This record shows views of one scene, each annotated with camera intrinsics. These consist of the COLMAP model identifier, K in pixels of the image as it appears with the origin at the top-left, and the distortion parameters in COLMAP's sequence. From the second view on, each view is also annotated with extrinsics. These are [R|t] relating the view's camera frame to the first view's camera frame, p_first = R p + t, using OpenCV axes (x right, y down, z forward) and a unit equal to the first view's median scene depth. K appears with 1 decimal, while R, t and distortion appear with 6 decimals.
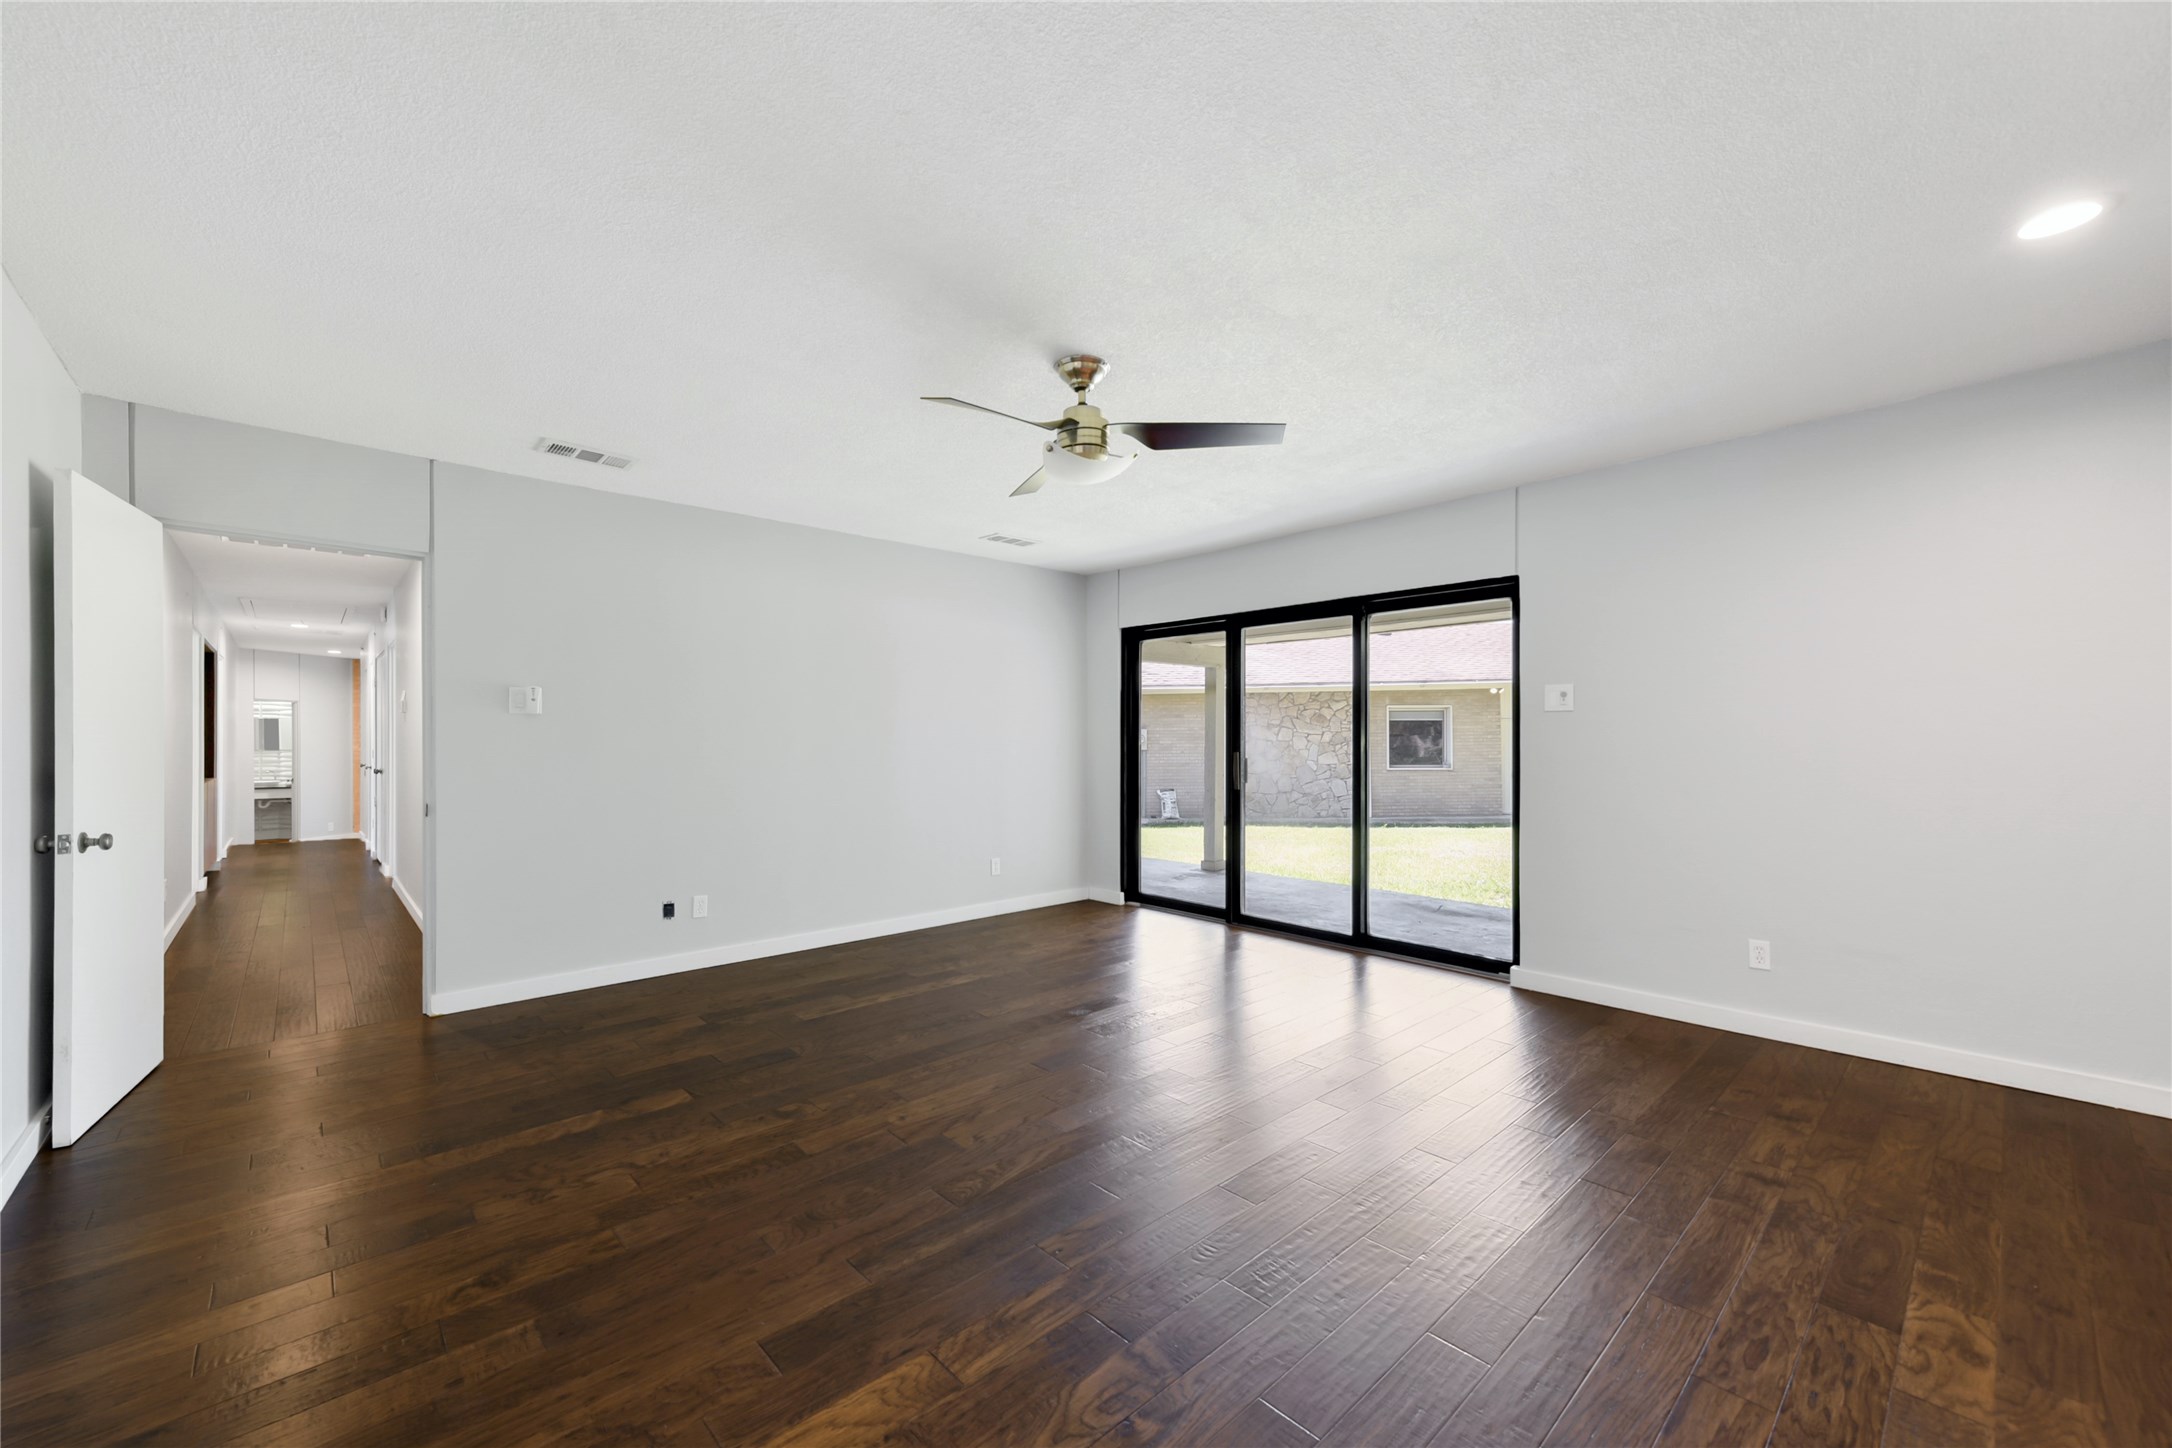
lens RADIAL K [[852.3, 0, 1089.7], [0, 852.3, 739.2], [0, 0, 1]] dist [0.013232, 0.000220]
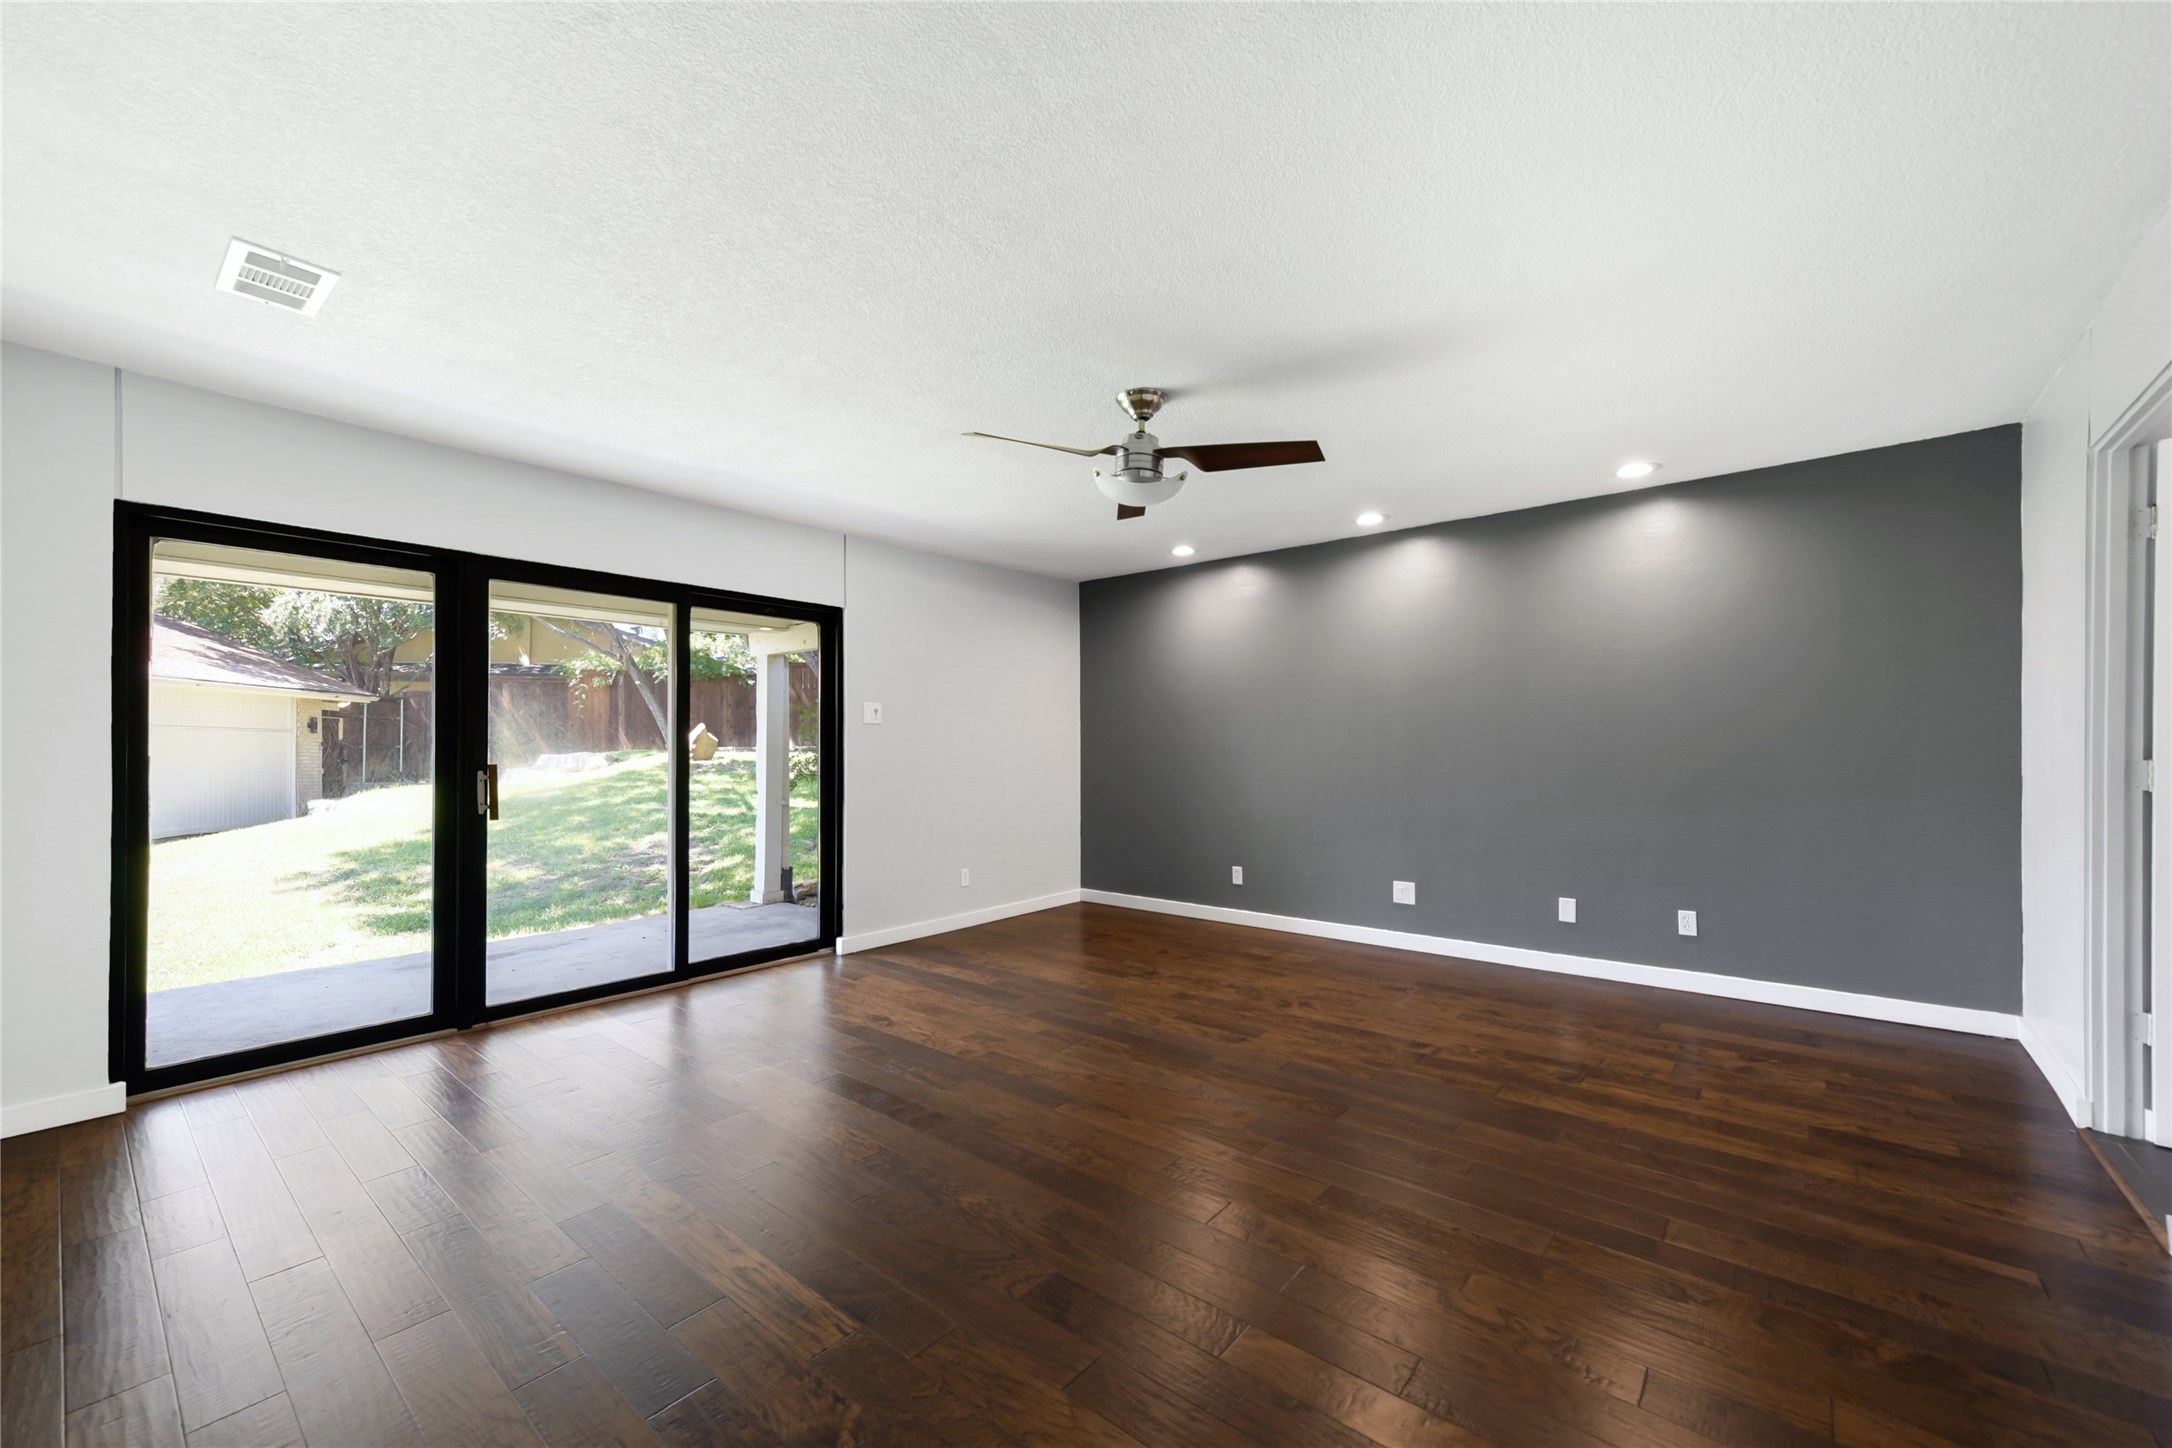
lens RADIAL K [[852.3, 0, 1089.7], [0, 852.3, 739.2], [0, 0, 1]] dist [0.013232, 0.000220]
pose [[-0.129563, 0.011412, 0.991506, -1.200997], [0.001428, 0.999935, -0.011322, 0.008523], [-0.991570, -0.000051, -0.129571, 1.351824]]
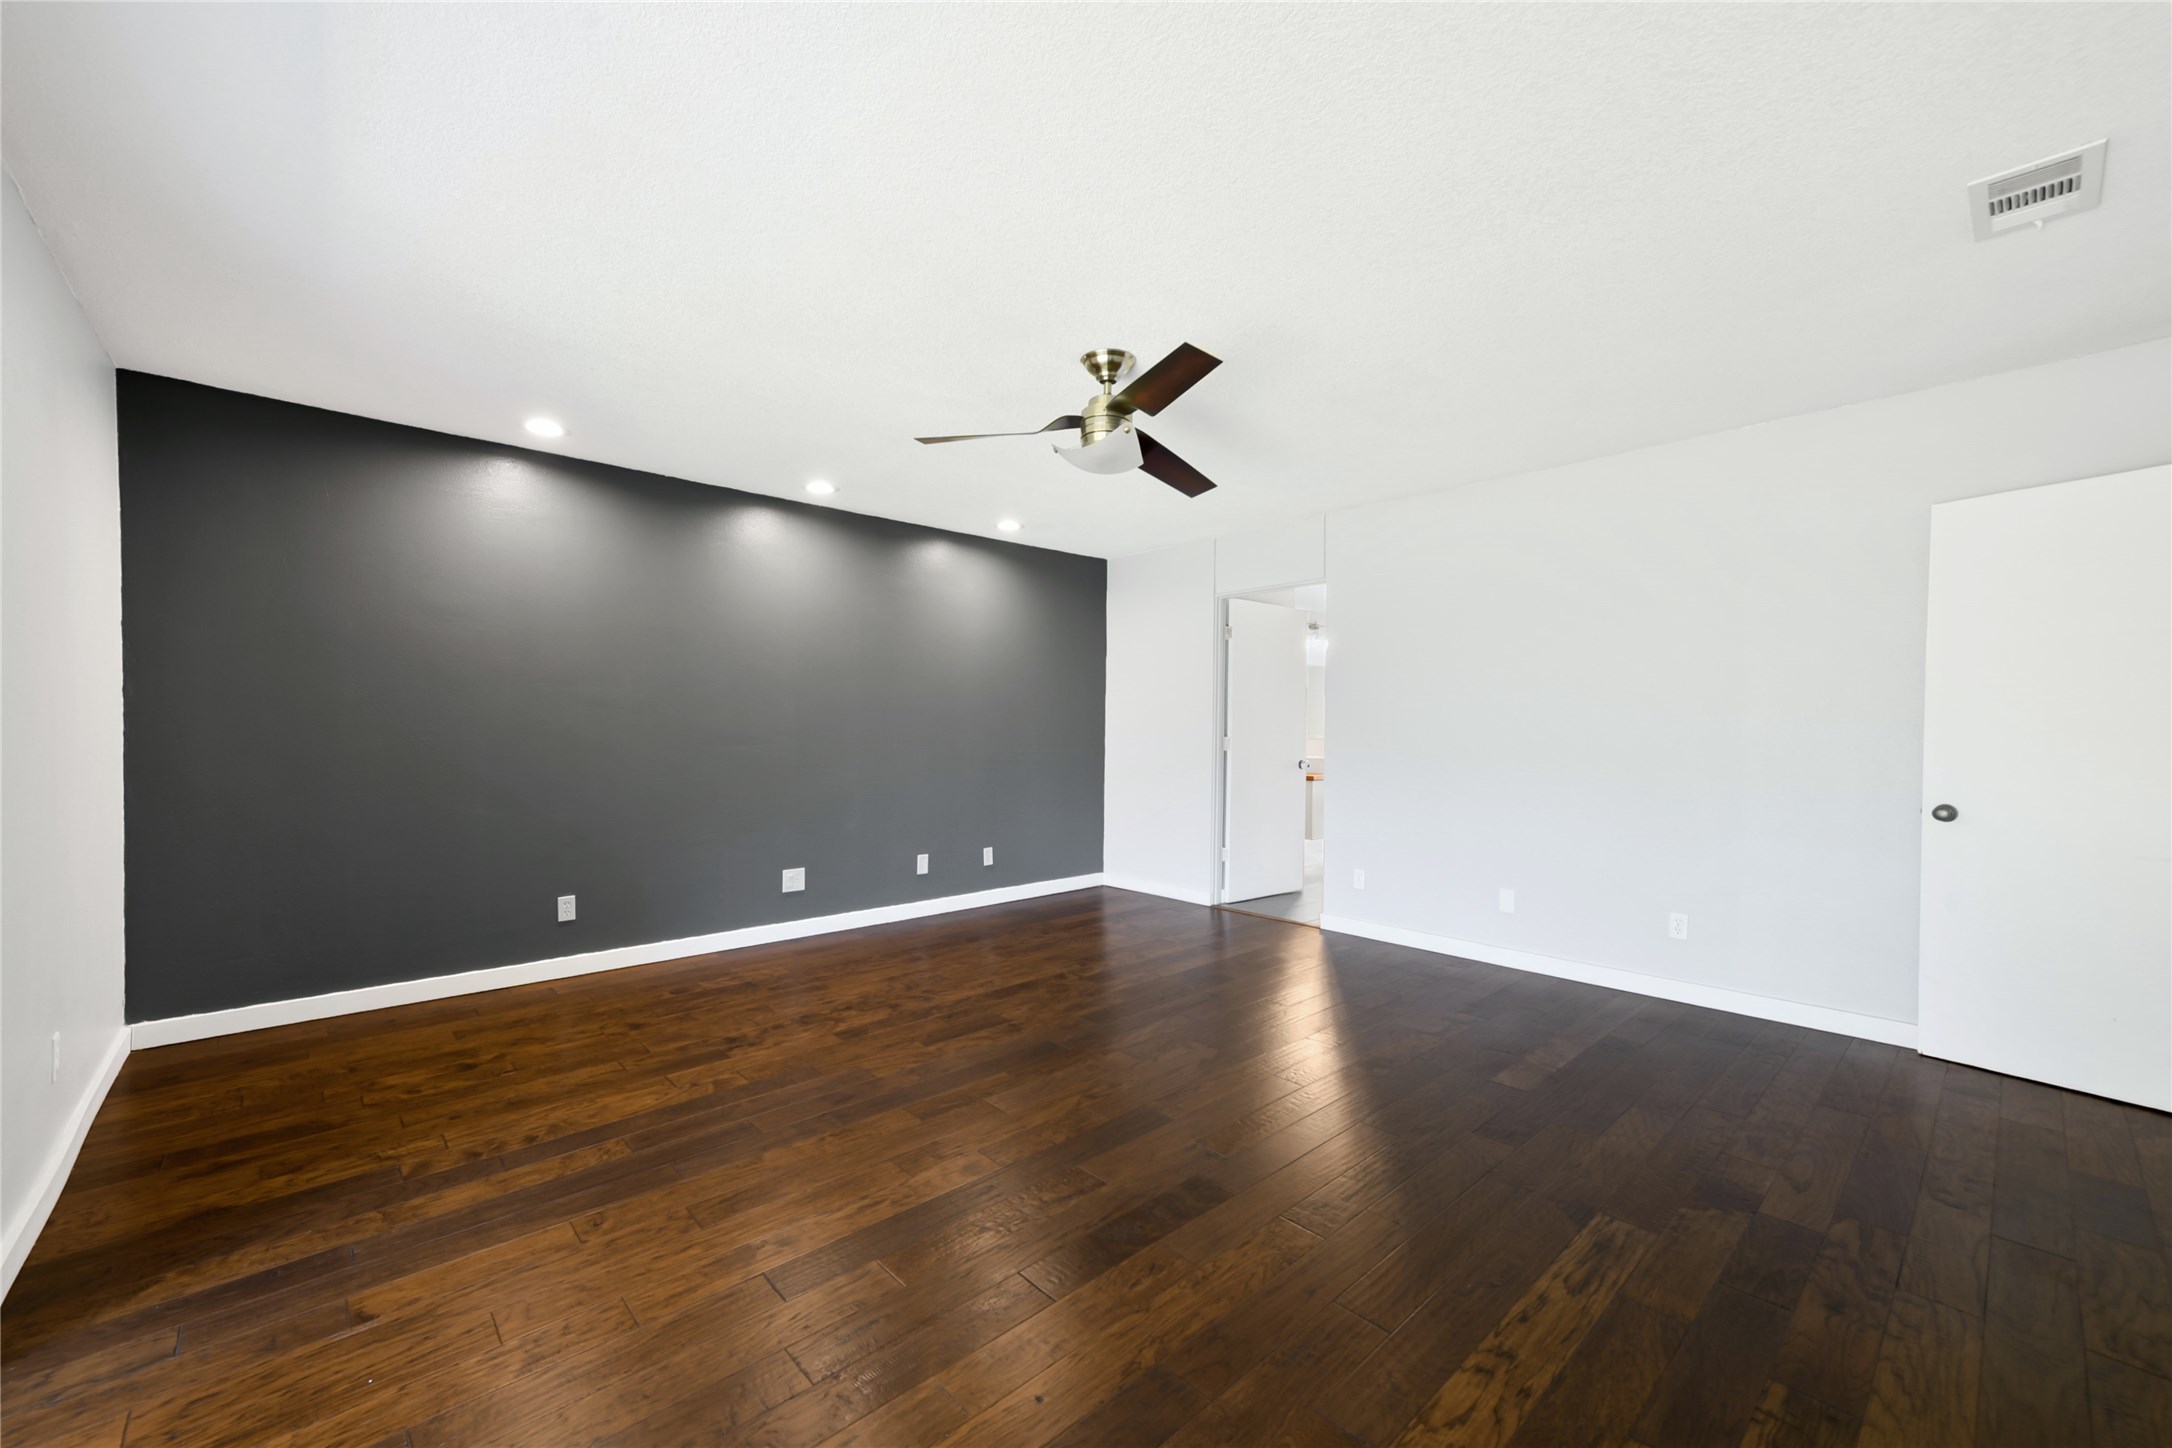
lens RADIAL K [[852.3, 0, 1089.7], [0, 852.3, 739.2], [0, 0, 1]] dist [0.013232, 0.000220]
pose [[-0.999984, -0.001566, 0.005345, 0.006912], [-0.001515, 0.999953, 0.009571, 0.009111], [-0.005360, 0.009562, -0.999940, 2.277090]]
